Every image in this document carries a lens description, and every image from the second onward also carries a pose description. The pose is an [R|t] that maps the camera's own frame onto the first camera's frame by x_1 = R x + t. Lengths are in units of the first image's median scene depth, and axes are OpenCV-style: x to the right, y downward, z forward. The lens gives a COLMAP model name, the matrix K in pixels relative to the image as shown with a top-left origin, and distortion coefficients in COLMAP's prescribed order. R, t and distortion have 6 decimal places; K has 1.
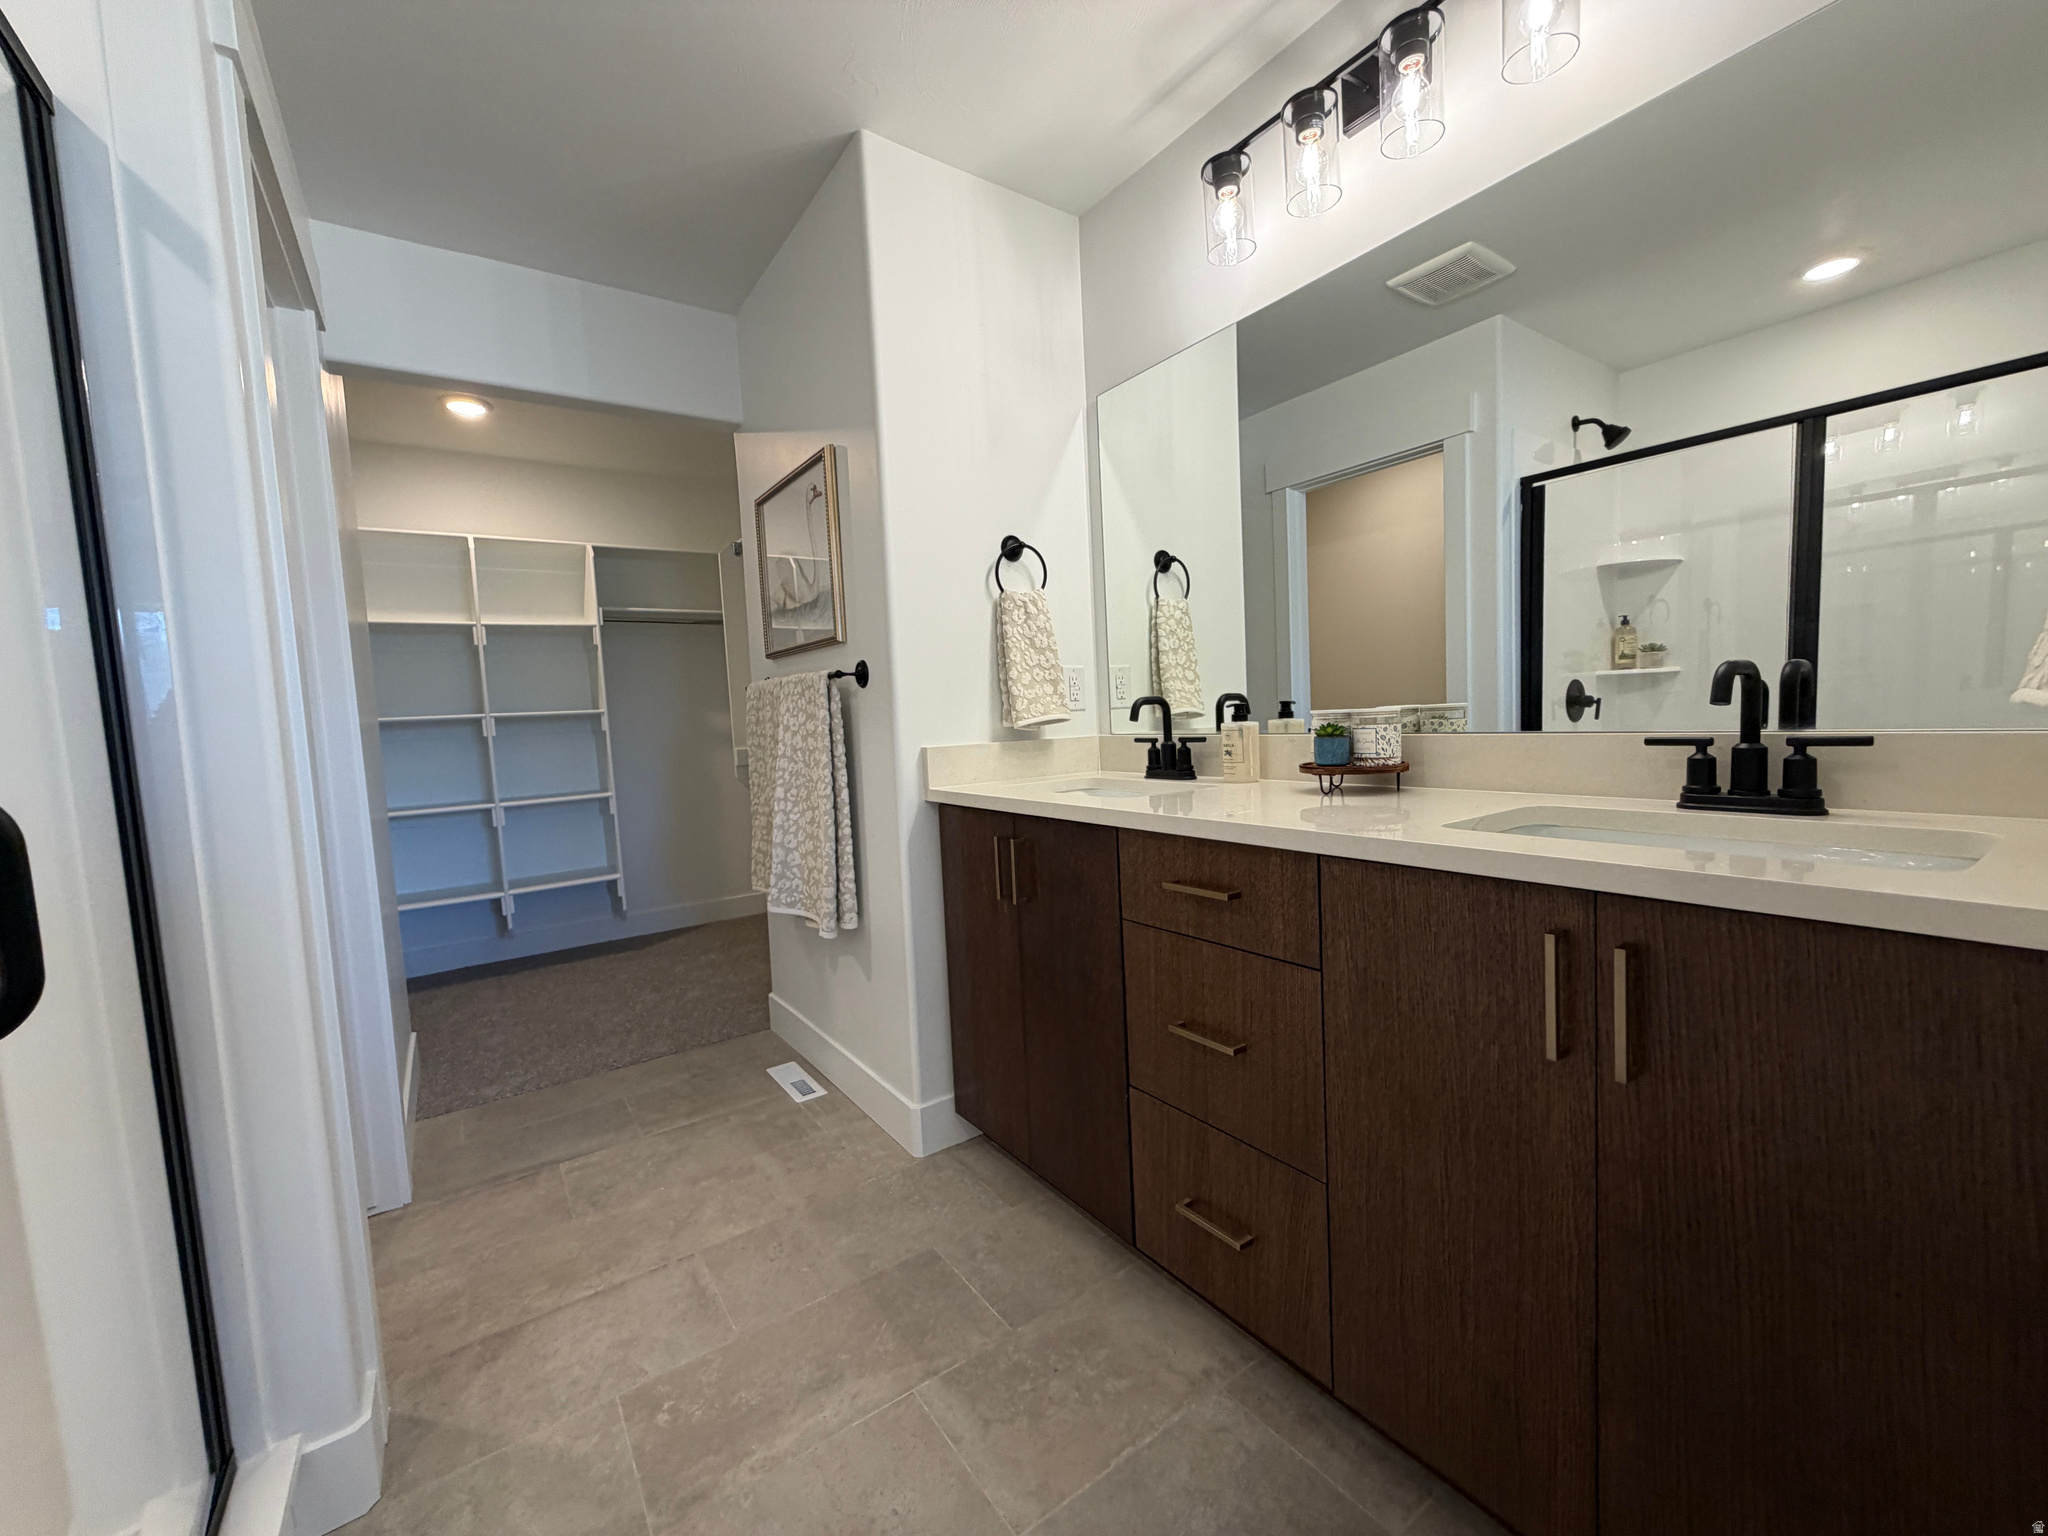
lens RADIAL K [[815.8, 0, 1029.8], [0, 815.8, 767.9], [0, 0, 1]] dist [-0.002005, 0.000482]
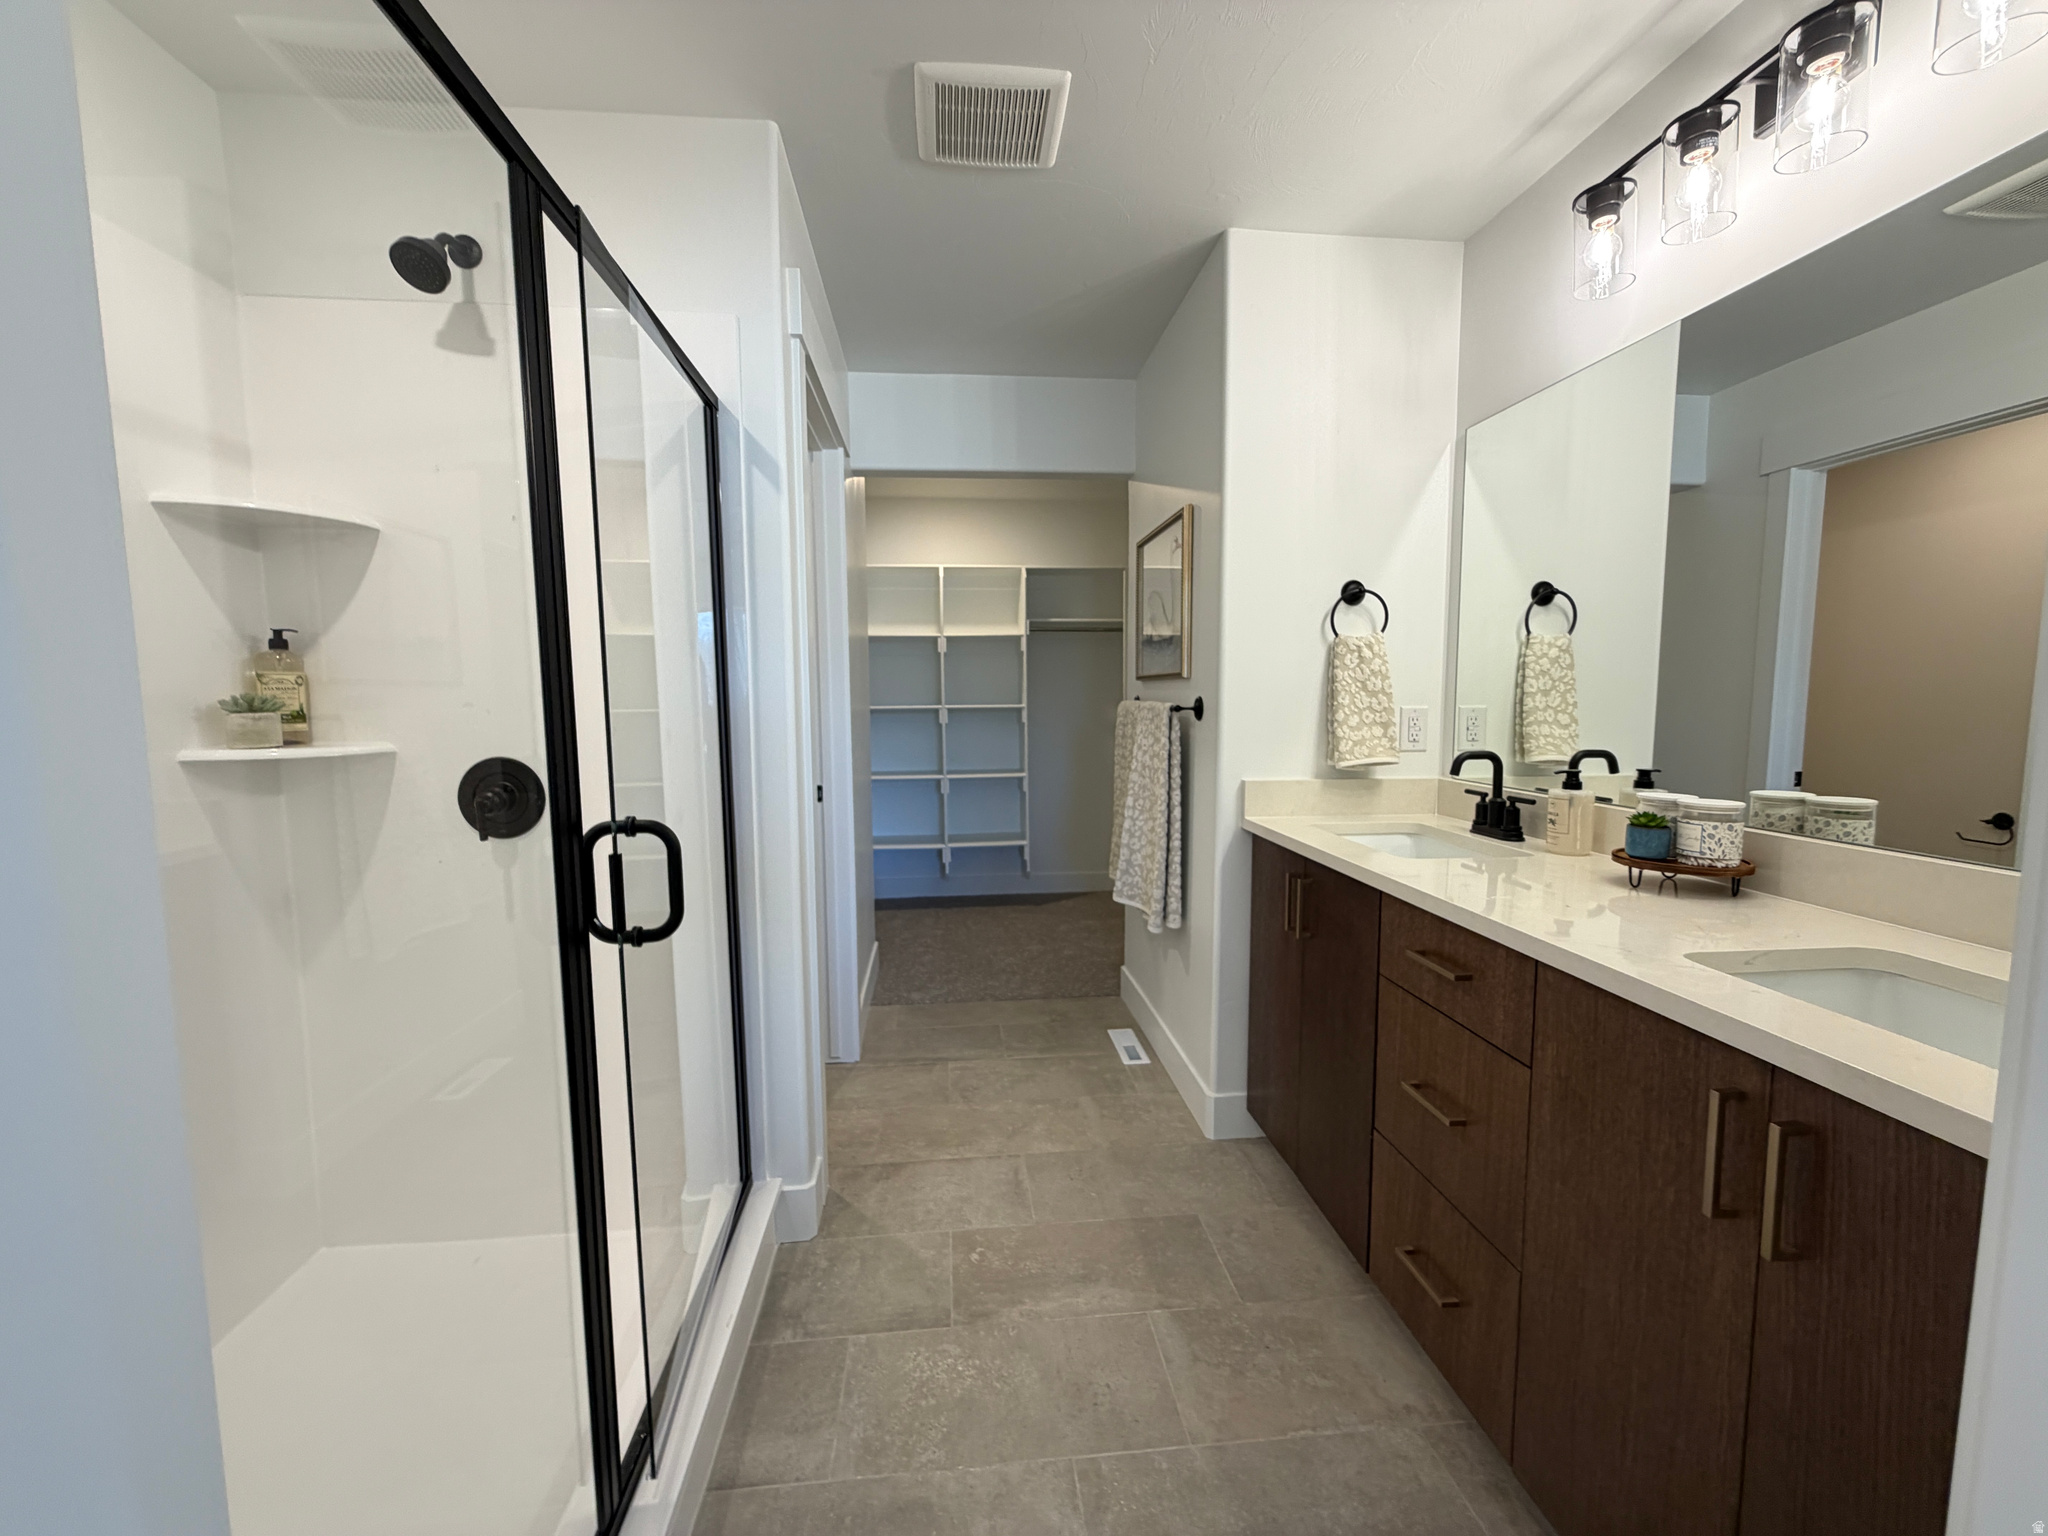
lens RADIAL K [[815.8, 0, 1027.2], [0, 815.8, 774.7], [0, 0, 1]] dist [-0.002005, 0.000482]
pose [[0.871425, 0.091280, -0.481961, 0.156912], [-0.073703, 0.995744, 0.055324, -0.076932], [0.484960, -0.012689, 0.874444, -0.118234]]
